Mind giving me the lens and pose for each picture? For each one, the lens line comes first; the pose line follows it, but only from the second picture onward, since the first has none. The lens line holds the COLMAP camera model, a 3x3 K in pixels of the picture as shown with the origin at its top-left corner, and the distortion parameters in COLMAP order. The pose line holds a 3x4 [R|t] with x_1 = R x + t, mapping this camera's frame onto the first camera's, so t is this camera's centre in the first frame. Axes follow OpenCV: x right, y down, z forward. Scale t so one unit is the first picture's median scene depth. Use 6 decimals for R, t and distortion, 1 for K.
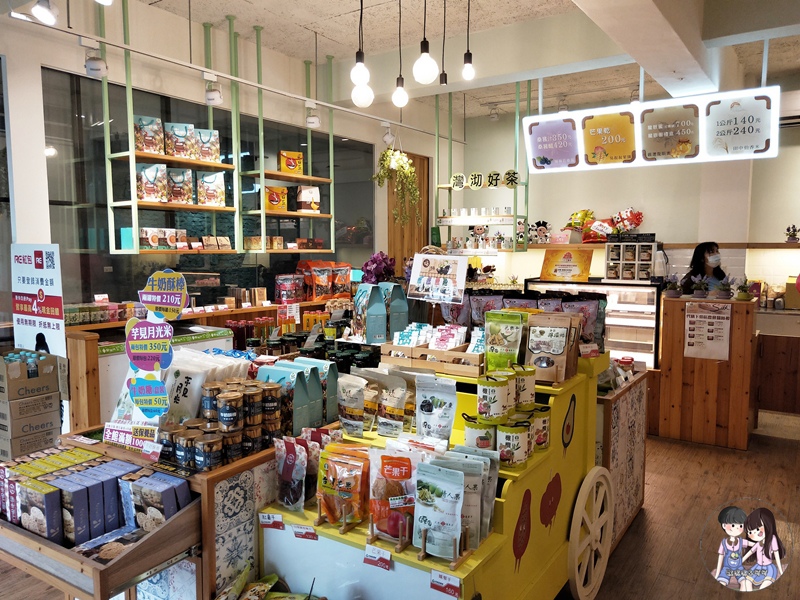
lens RADIAL K [[621.1, 0, 402.1], [0, 621.1, 304.6], [0, 0, 1]] dist [0.038446, -0.008234]
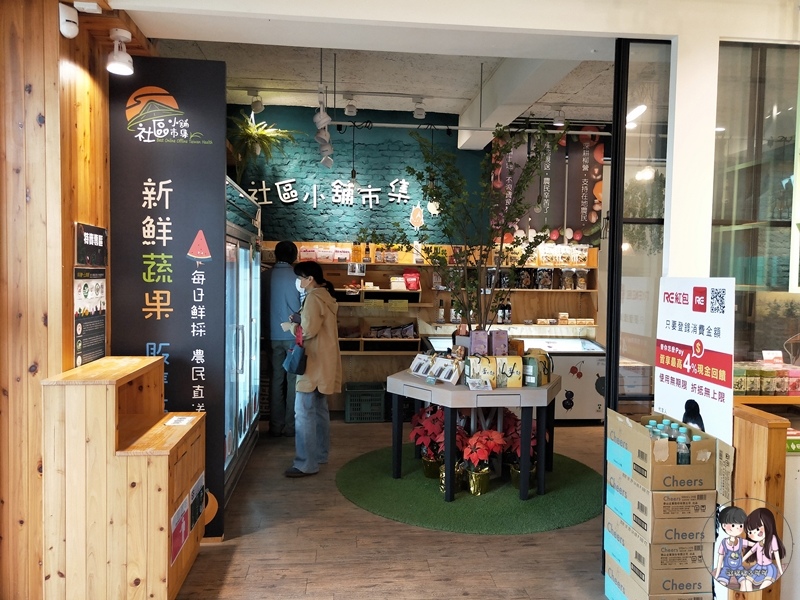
lens RADIAL K [[621.1, 0, 401.4], [0, 621.1, 301.4], [0, 0, 1]] dist [0.038446, -0.008234]
pose [[0.643921, 0.043715, -0.763843, -0.250244], [-0.087275, 0.996046, -0.016569, -0.027352], [0.760098, 0.077334, 0.645190, 0.275464]]
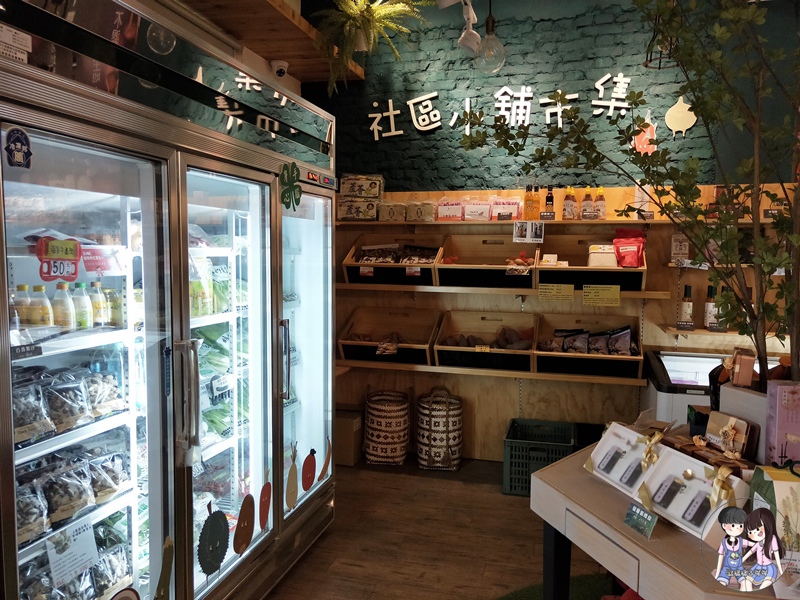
lens RADIAL K [[621.1, 0, 399.8], [0, 621.1, 299.1], [0, 0, 1]] dist [0.038446, -0.008234]
pose [[0.318323, 0.074728, -0.945032, -0.441462], [-0.097216, 0.994206, 0.045870, -0.036543], [0.942984, 0.077271, 0.323743, 0.463928]]
